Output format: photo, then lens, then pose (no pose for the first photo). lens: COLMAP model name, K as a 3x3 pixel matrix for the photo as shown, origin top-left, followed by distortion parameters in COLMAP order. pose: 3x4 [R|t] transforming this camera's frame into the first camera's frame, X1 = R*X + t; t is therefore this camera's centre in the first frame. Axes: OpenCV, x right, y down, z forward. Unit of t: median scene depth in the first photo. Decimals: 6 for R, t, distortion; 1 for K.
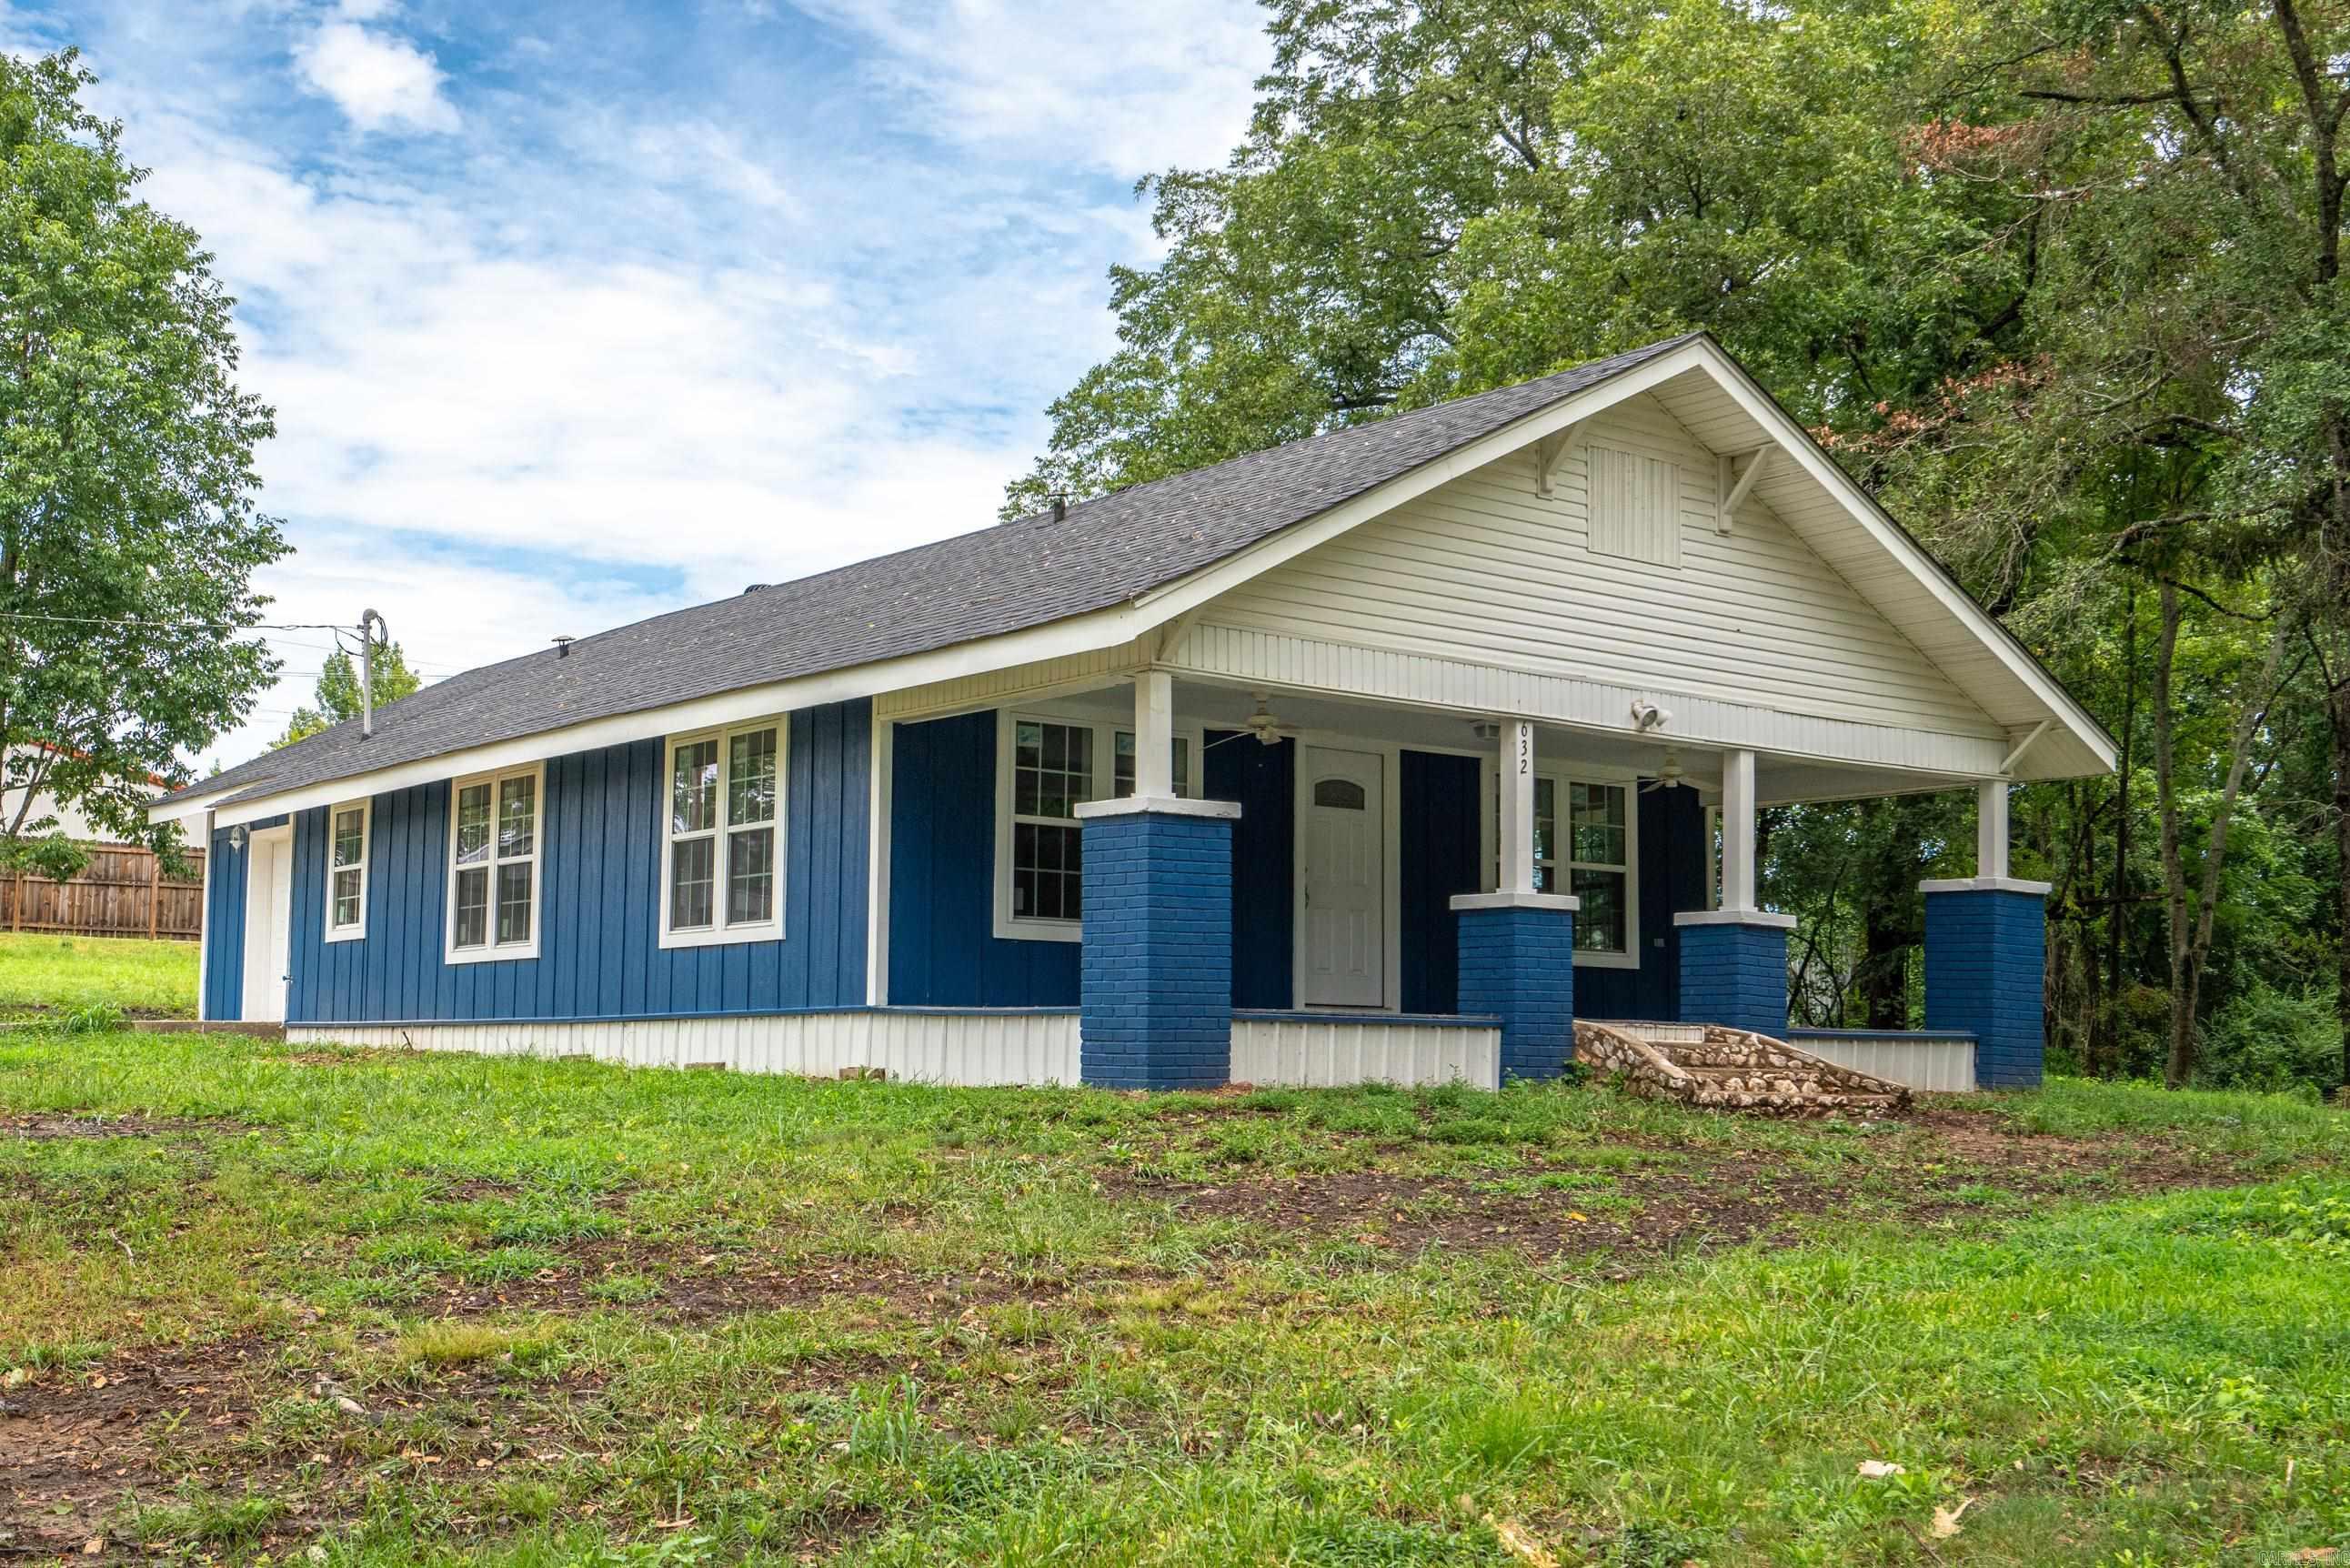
lens RADIAL K [[2867.2, 0, 1180.5], [0, 2867.2, 776.3], [0, 0, 1]] dist [0.026695, 0.000000]
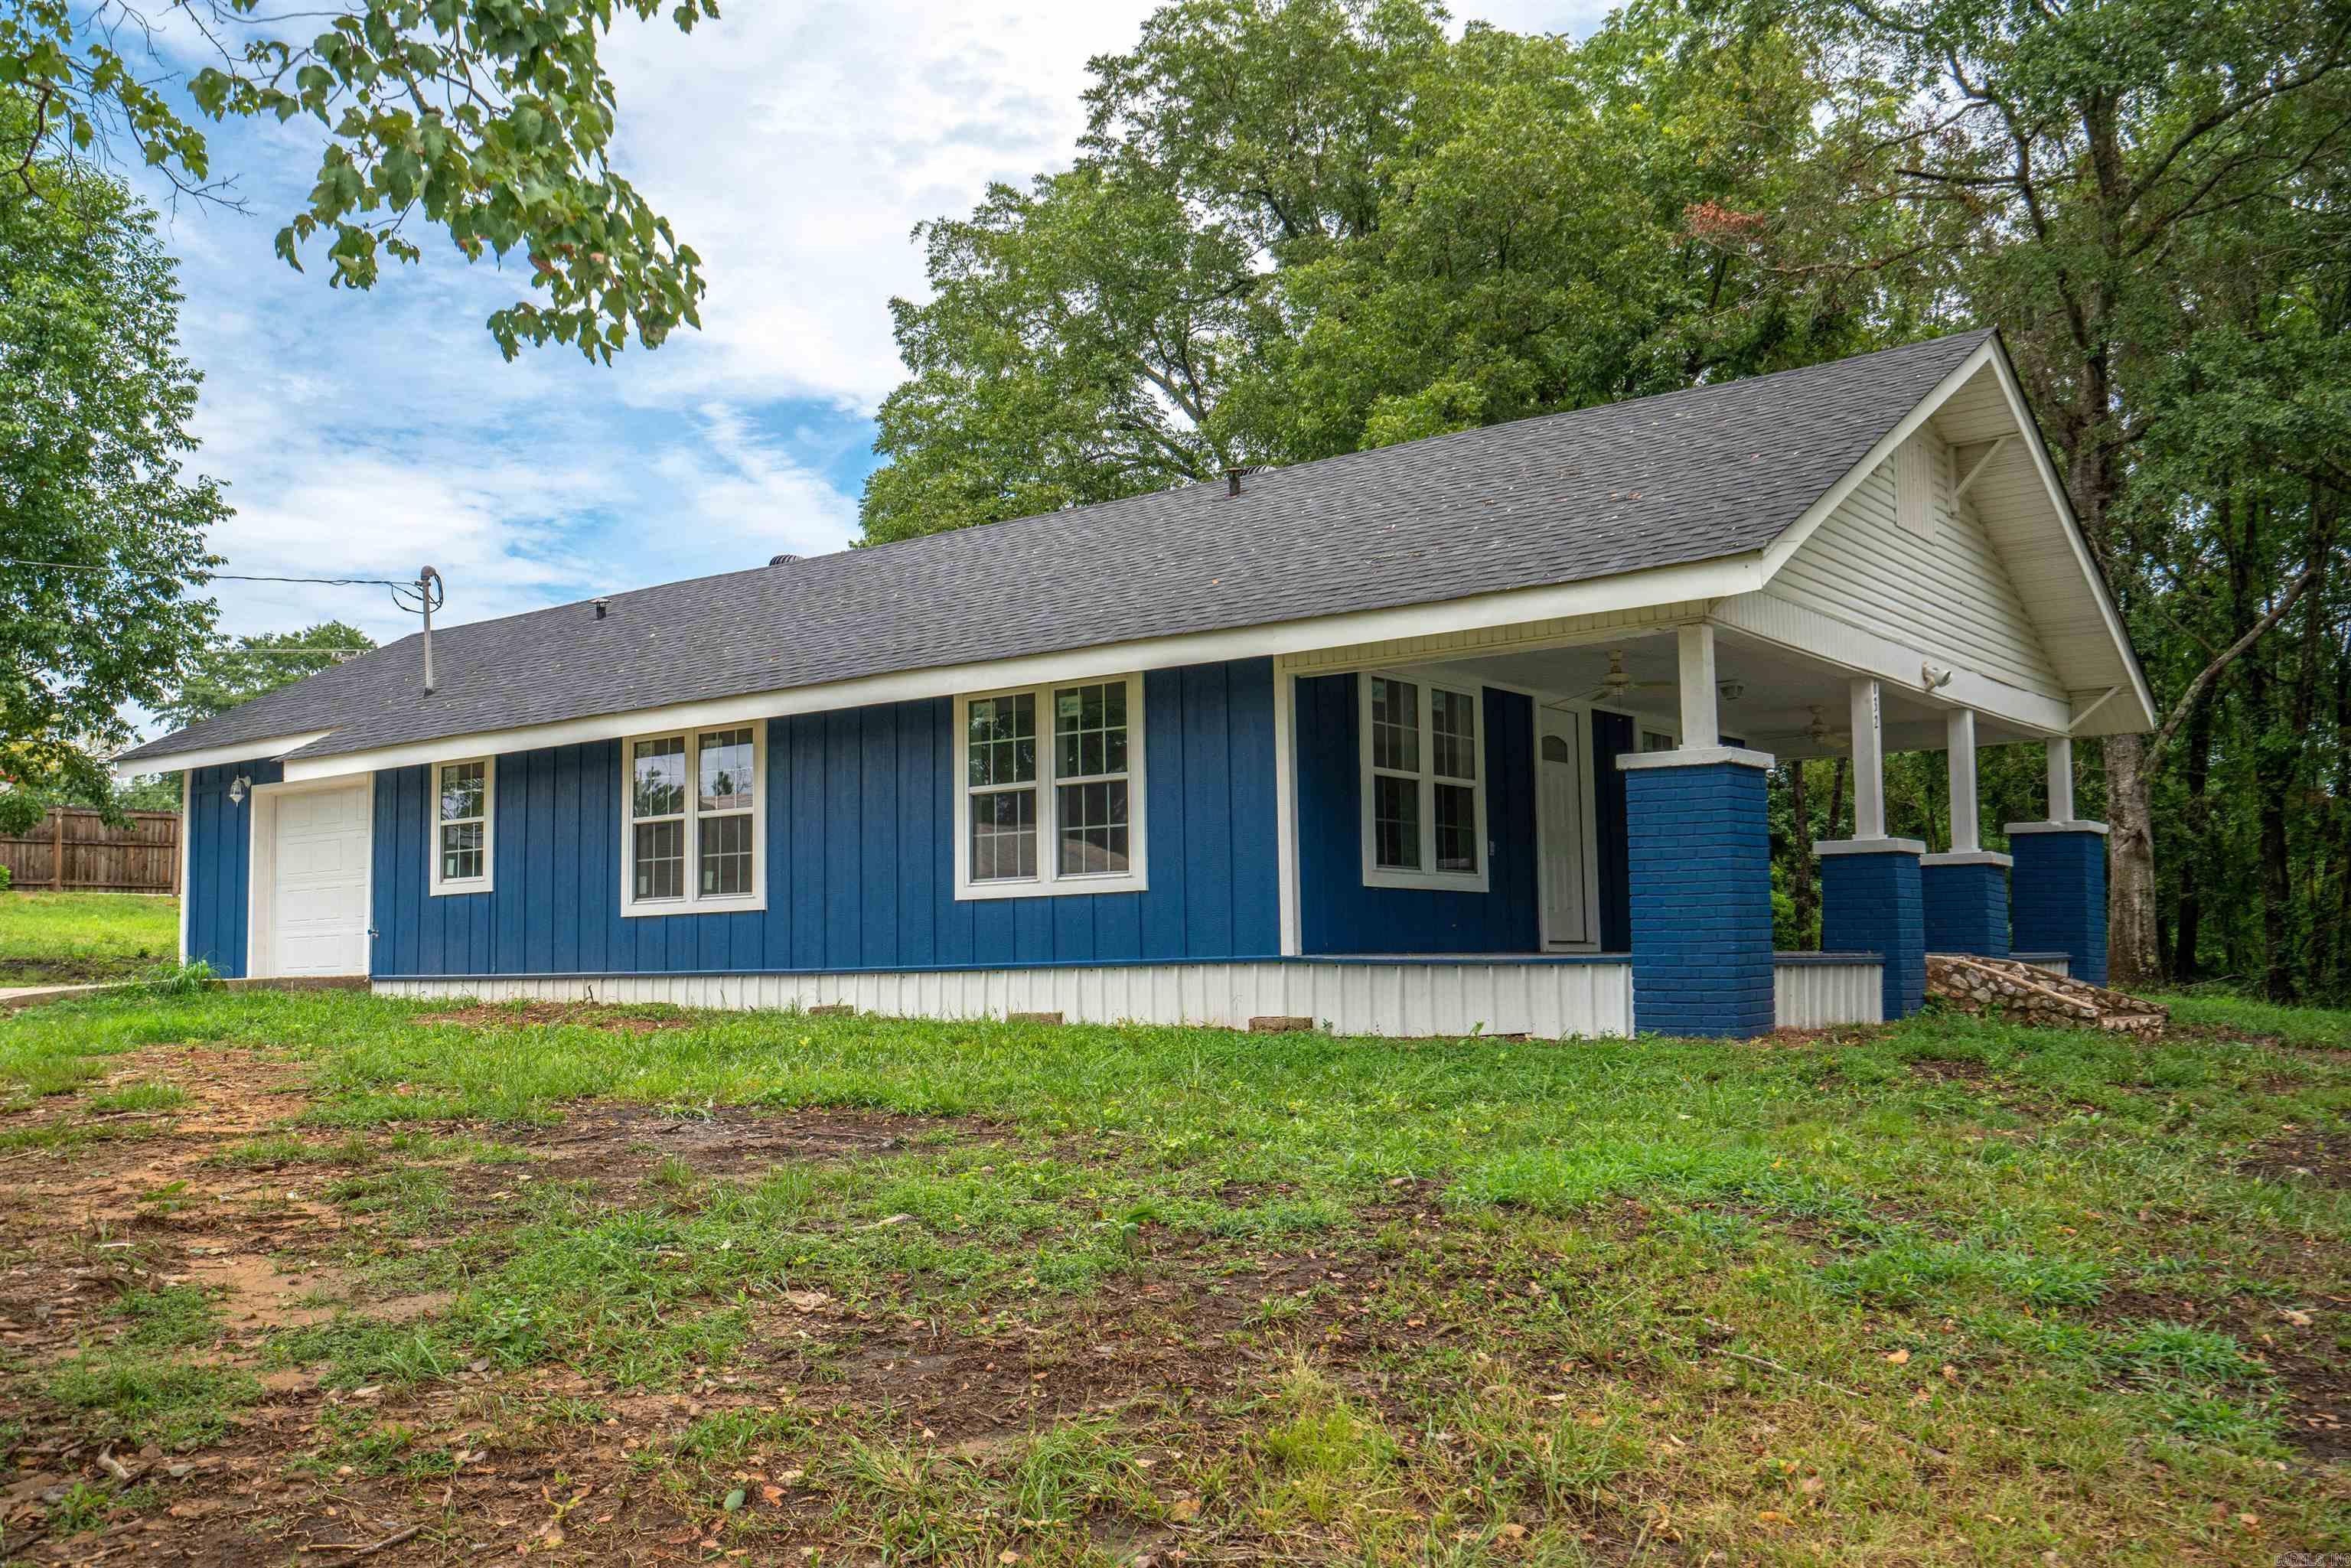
lens RADIAL K [[2142.9, 0, 1170.6], [0, 2142.9, 795.4], [0, 0, 1]] dist [0.056295, 0.000000]
pose [[0.961981, -0.003966, 0.273089, -0.300140], [-0.002754, 0.999703, 0.024220, 0.004446], [-0.273104, -0.024052, 0.961684, 0.242726]]
